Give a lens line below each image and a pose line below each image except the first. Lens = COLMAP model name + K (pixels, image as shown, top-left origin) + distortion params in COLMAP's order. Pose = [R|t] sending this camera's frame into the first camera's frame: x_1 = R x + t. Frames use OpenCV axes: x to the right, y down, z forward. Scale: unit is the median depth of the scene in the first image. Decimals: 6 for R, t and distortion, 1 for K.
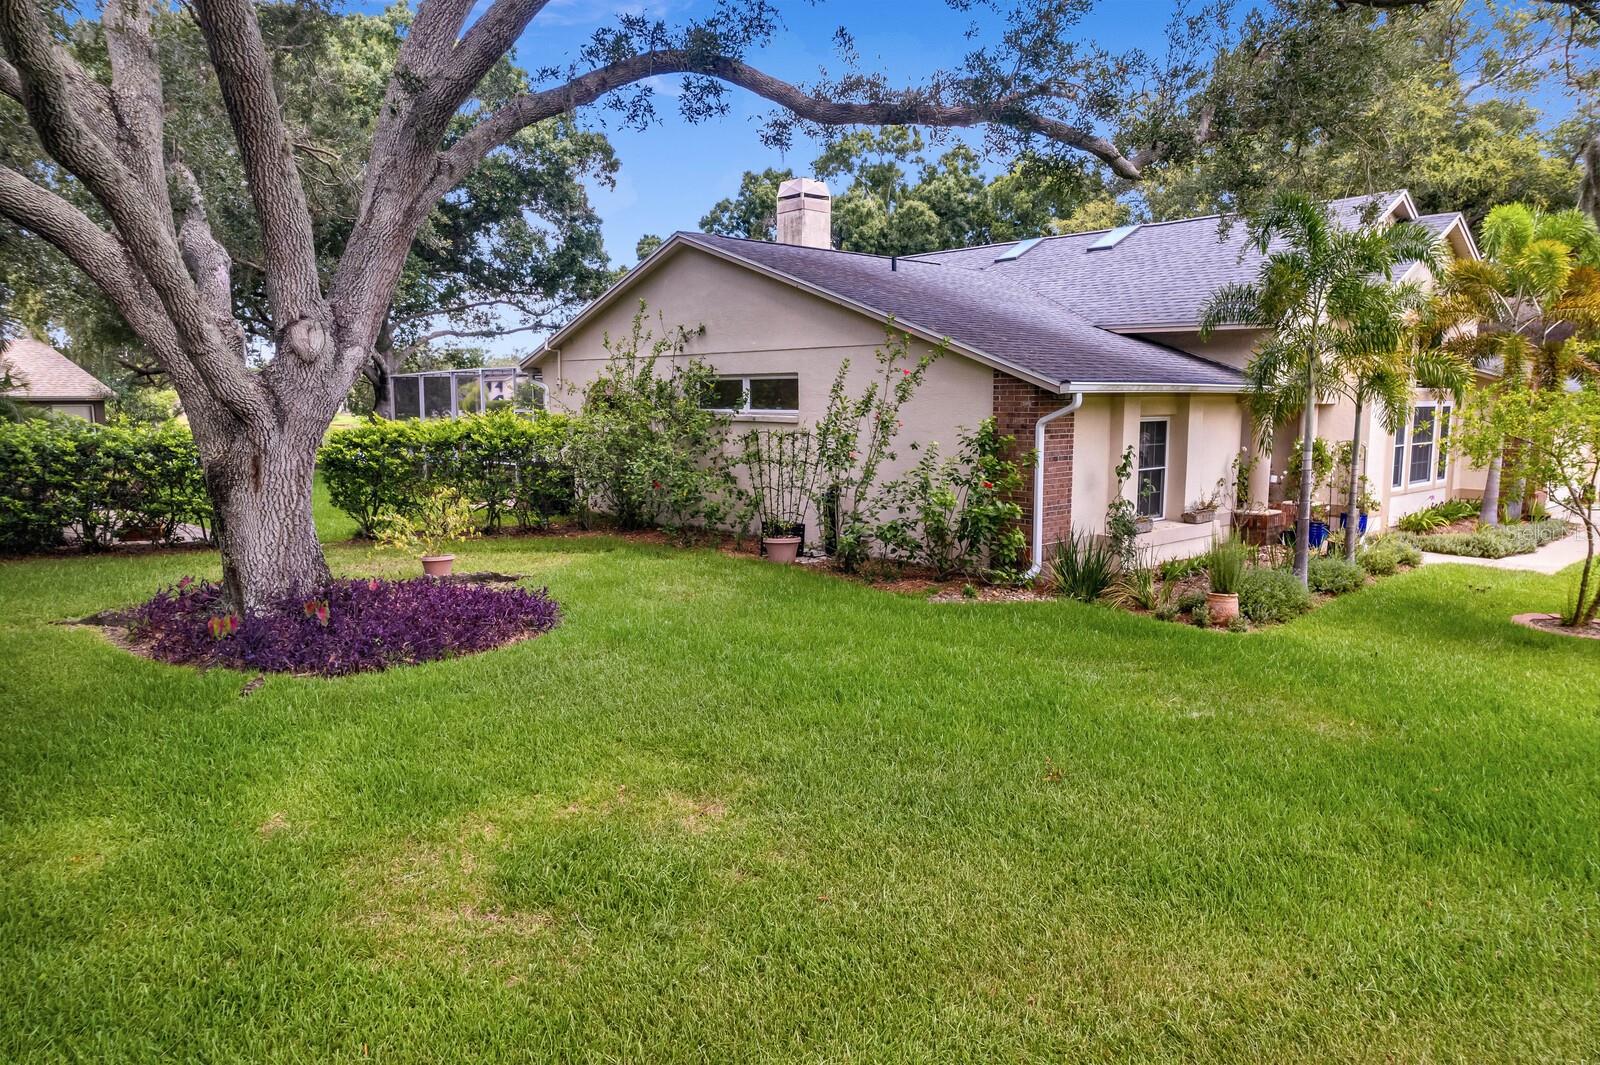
lens RADIAL K [[1023.5, 0, 800.0], [0, 1023.5, 532.5], [0, 0, 1]] dist [-0.078615, 0.068064]
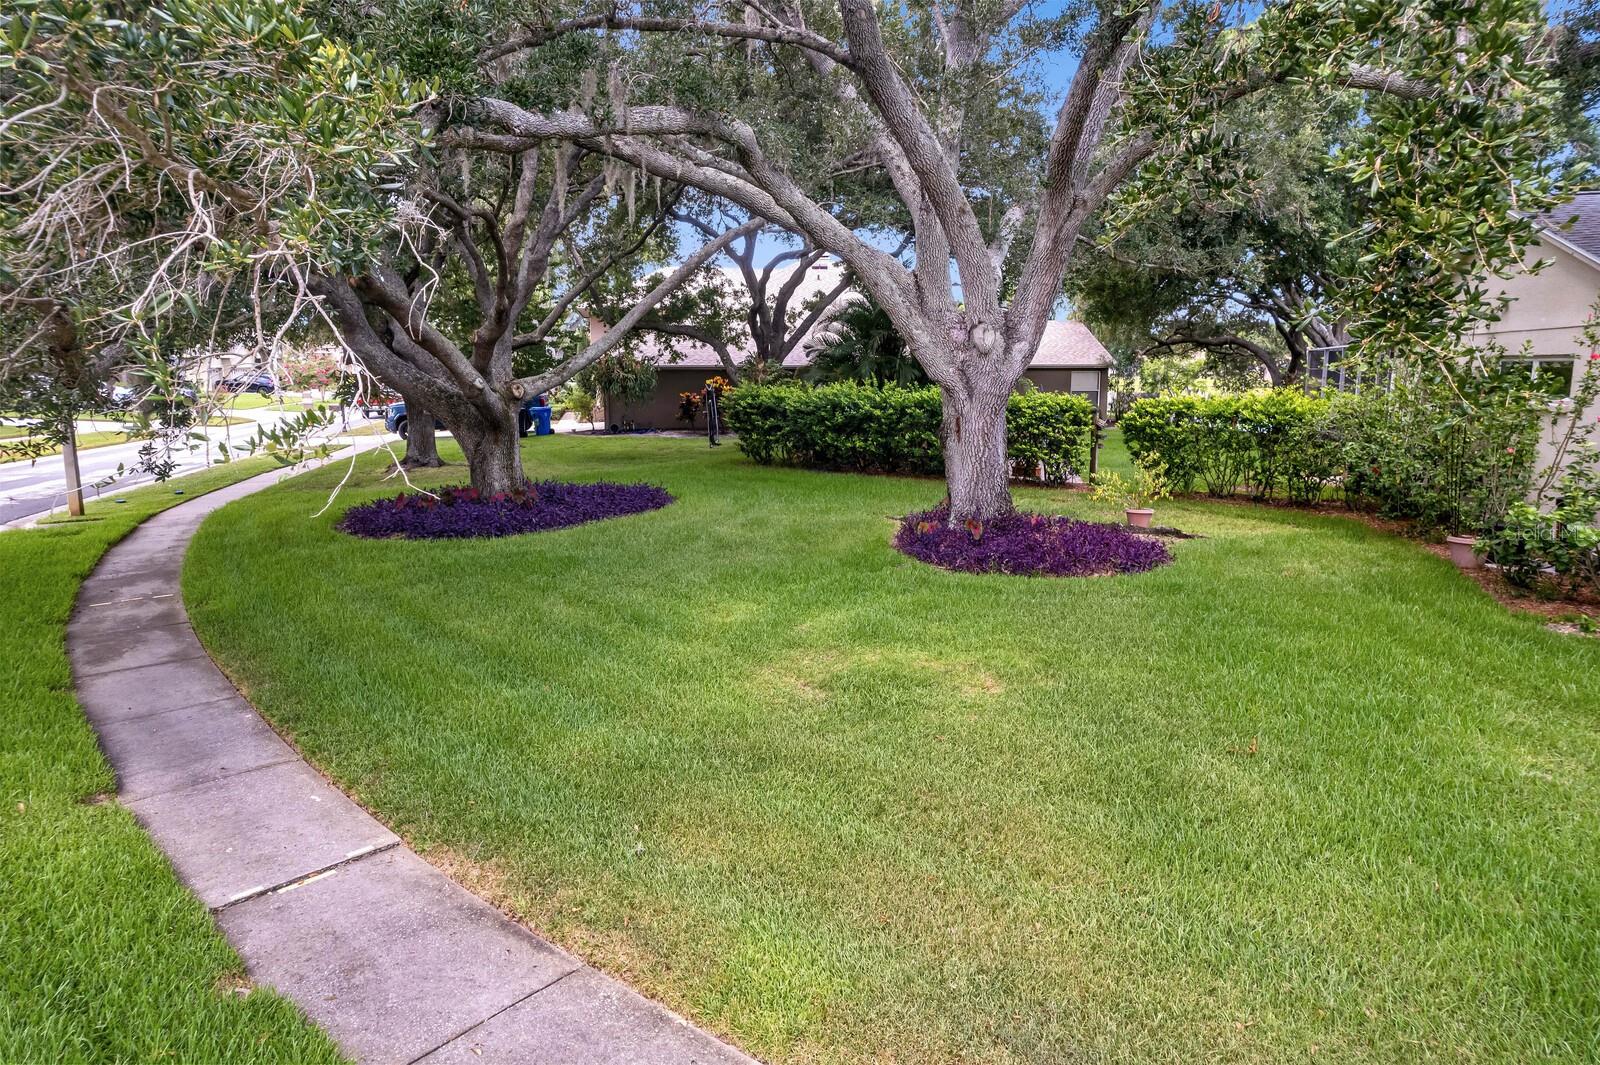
lens RADIAL K [[1023.5, 0, 800.0], [0, 1023.5, 532.5], [0, 0, 1]] dist [-0.078615, 0.068064]
pose [[0.533184, 0.138932, -0.834513, 0.598902], [-0.108675, 0.989499, 0.095300, -0.027635], [0.838990, 0.039878, 0.542684, 0.010344]]
